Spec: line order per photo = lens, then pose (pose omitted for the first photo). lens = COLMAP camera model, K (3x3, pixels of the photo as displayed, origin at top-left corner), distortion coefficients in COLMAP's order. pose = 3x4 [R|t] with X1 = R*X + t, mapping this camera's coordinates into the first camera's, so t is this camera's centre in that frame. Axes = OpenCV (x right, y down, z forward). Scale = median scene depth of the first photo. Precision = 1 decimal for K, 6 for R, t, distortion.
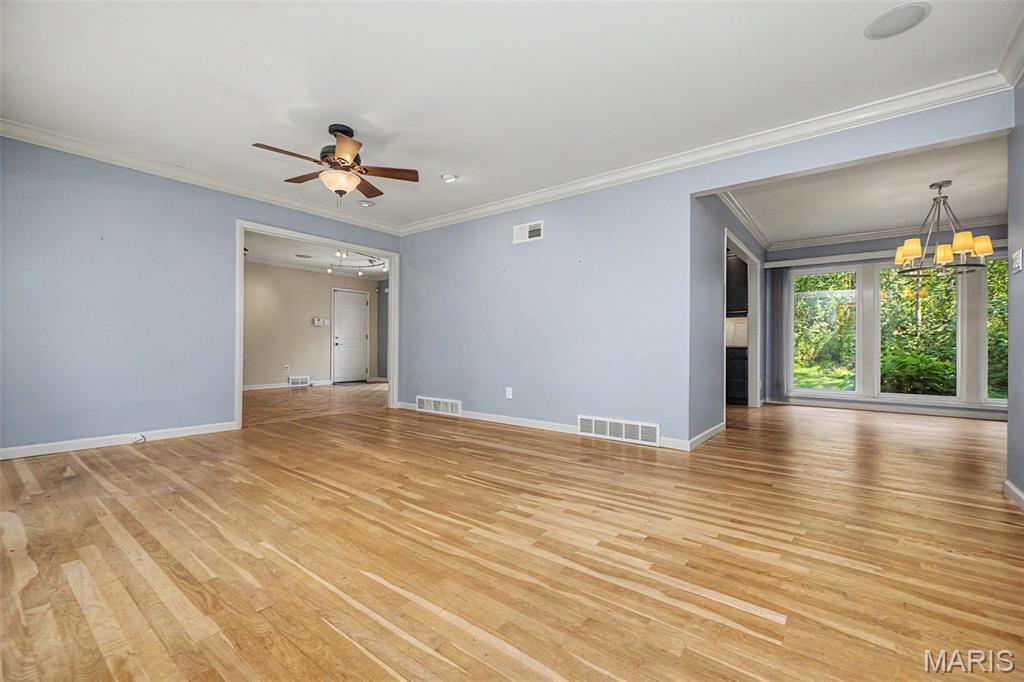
lens RADIAL K [[438.1, 0, 512.6], [0, 438.1, 336.5], [0, 0, 1]] dist [0.002460, 0.000099]
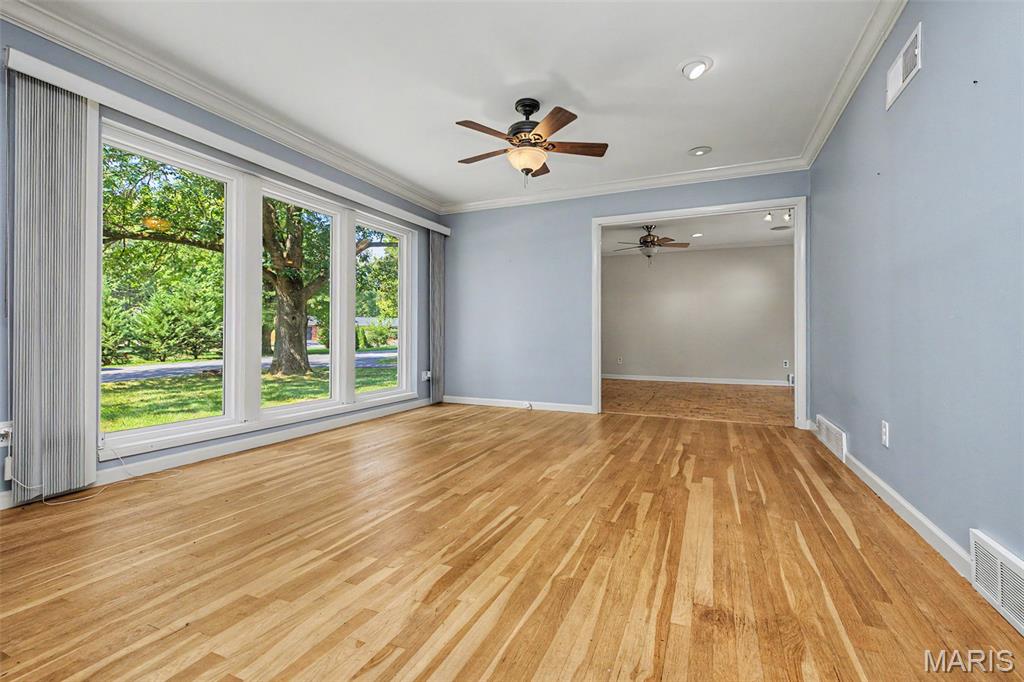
lens RADIAL K [[449.3, 0, 515.4], [0, 449.3, 331.5], [0, 0, 1]] dist [0.006283, -0.000242]
pose [[0.245977, -0.015906, -0.969145, 0.645704], [0.022354, 0.999693, -0.010733, 0.030393], [0.969018, -0.019024, 0.246257, 0.893810]]
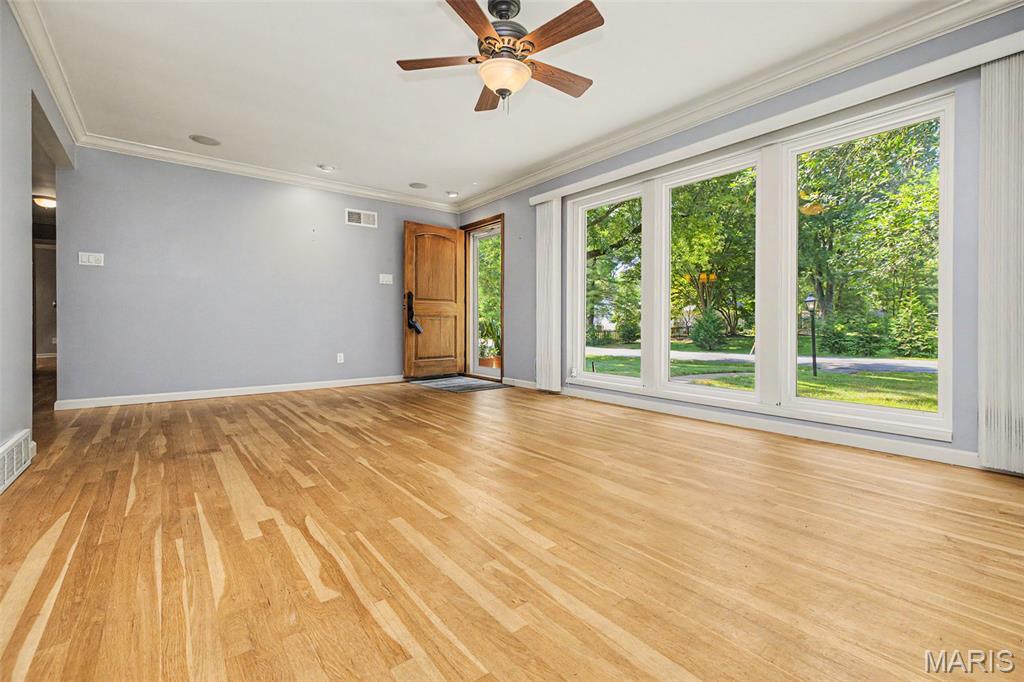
lens RADIAL K [[433.3, 0, 512.6], [0, 433.3, 323.7], [0, 0, 1]] dist [0.000430, -0.000047]
pose [[-0.975067, -0.009202, 0.221719, -0.681016], [-0.013108, 0.999784, -0.016152, 0.067965], [-0.221523, -0.018655, -0.974977, 2.038774]]
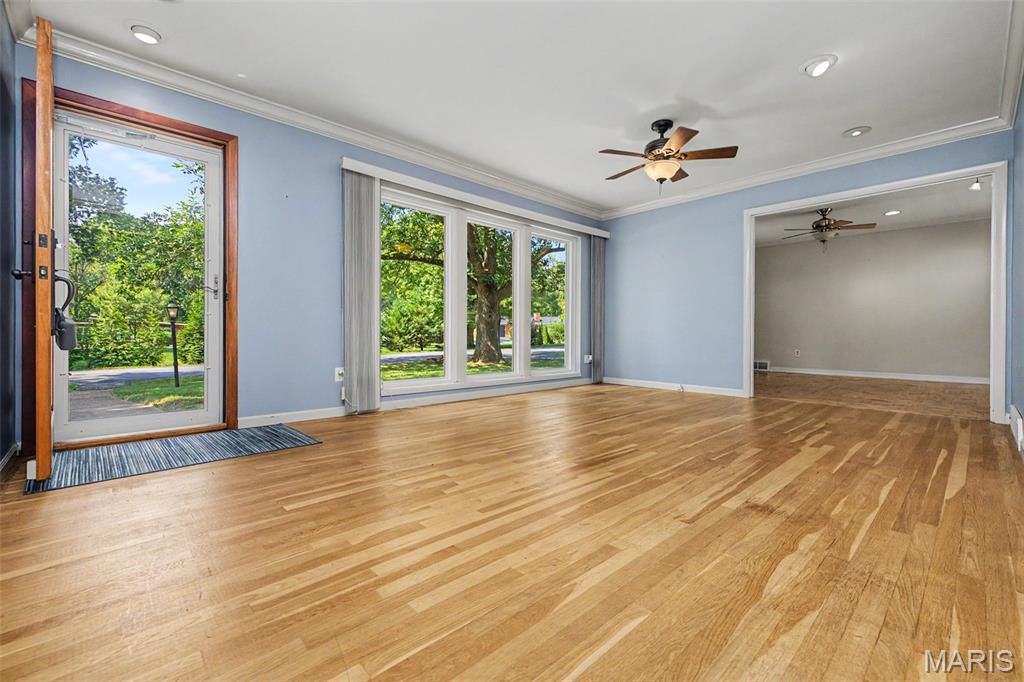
lens RADIAL K [[433.0, 0, 513.4], [0, 433.0, 333.6], [0, 0, 1]] dist [0.002474, -0.000006]
pose [[-0.156841, -0.008221, -0.987590, 0.920632], [0.018555, 0.999764, -0.011269, 0.082930], [0.987450, -0.020092, -0.156652, 0.967775]]
